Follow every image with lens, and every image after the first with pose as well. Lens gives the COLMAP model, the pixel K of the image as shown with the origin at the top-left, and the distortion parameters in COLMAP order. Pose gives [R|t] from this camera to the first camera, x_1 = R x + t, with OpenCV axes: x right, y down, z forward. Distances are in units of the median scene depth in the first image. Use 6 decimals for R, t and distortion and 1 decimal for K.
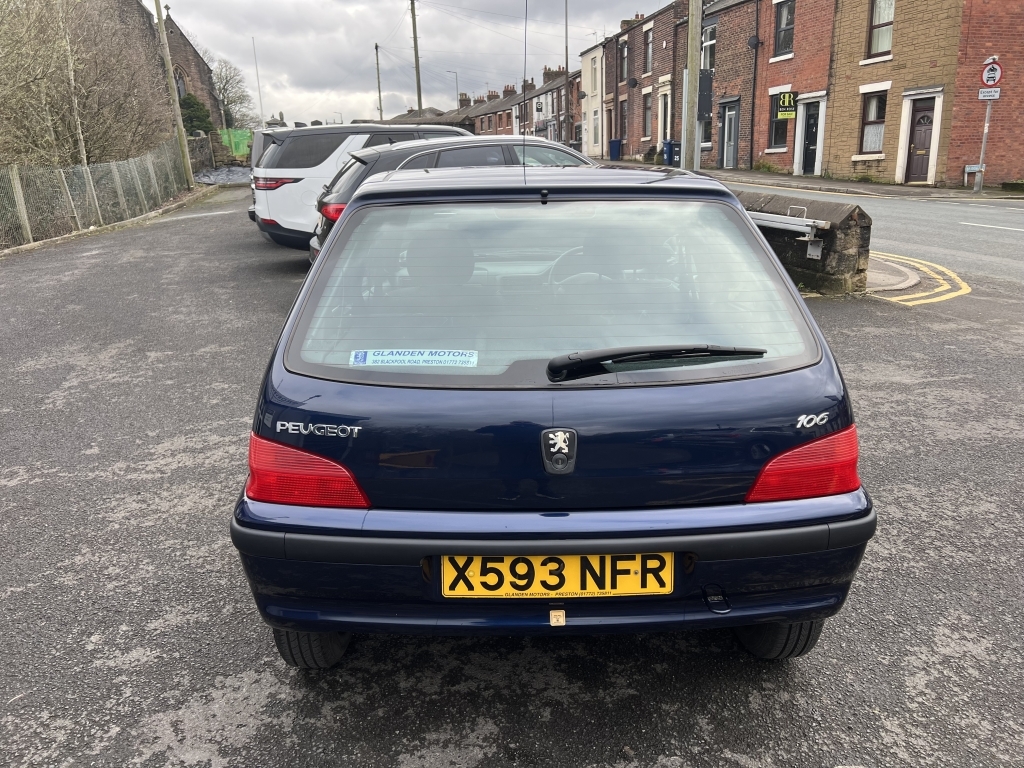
lens RADIAL K [[767.6, 0, 510.6], [0, 767.6, 383.9], [0, 0, 1]] dist [0.055865, -0.062770]
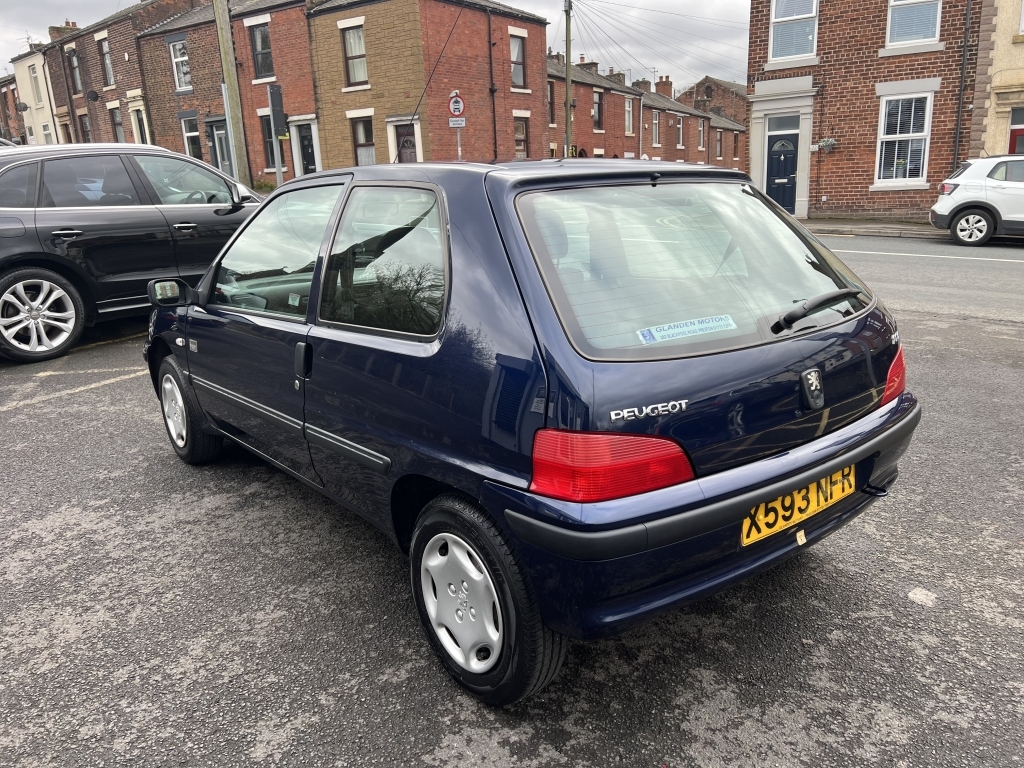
lens RADIAL K [[767.6, 0, 504.5], [0, 767.6, 383.2], [0, 0, 1]] dist [0.055865, -0.062770]
pose [[0.796364, -0.163606, 0.582269, -0.491753], [0.179333, 0.983299, 0.031015, -0.019969], [-0.577619, 0.079721, 0.812404, 0.160579]]
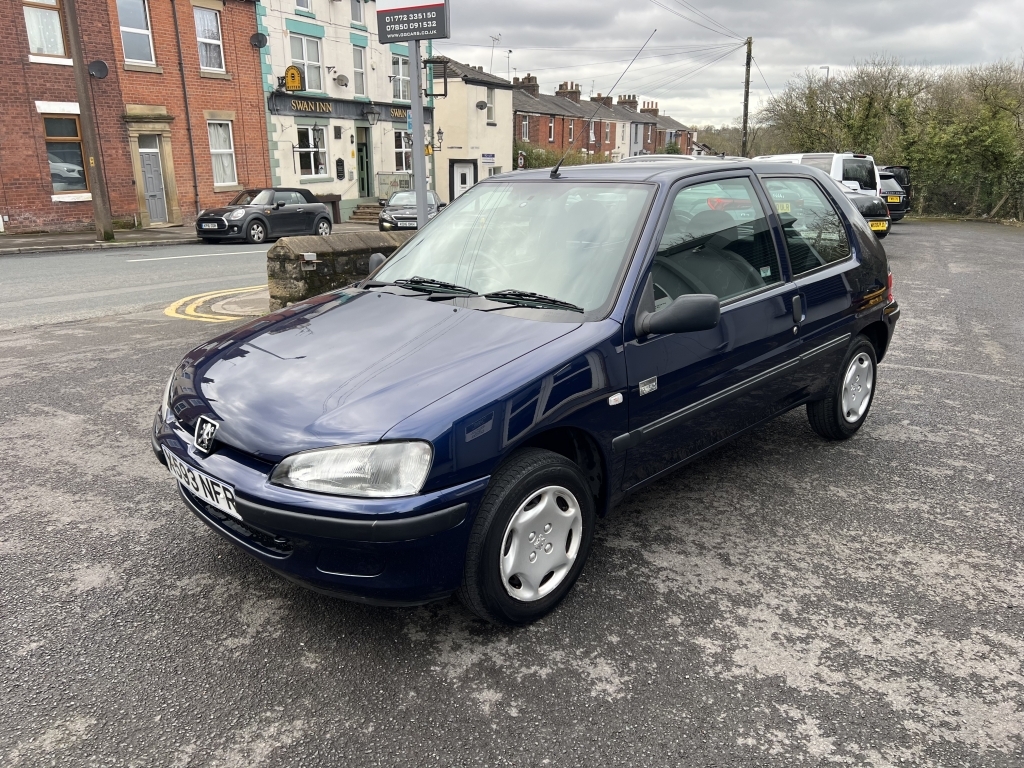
lens RADIAL K [[767.6, 0, 507.1], [0, 767.6, 394.3], [0, 0, 1]] dist [0.055865, -0.062770]
pose [[-0.680566, -0.190422, 0.707510, -0.676375], [0.214992, 0.871229, 0.441292, -0.477254], [-0.700435, 0.452437, -0.551989, 1.742547]]
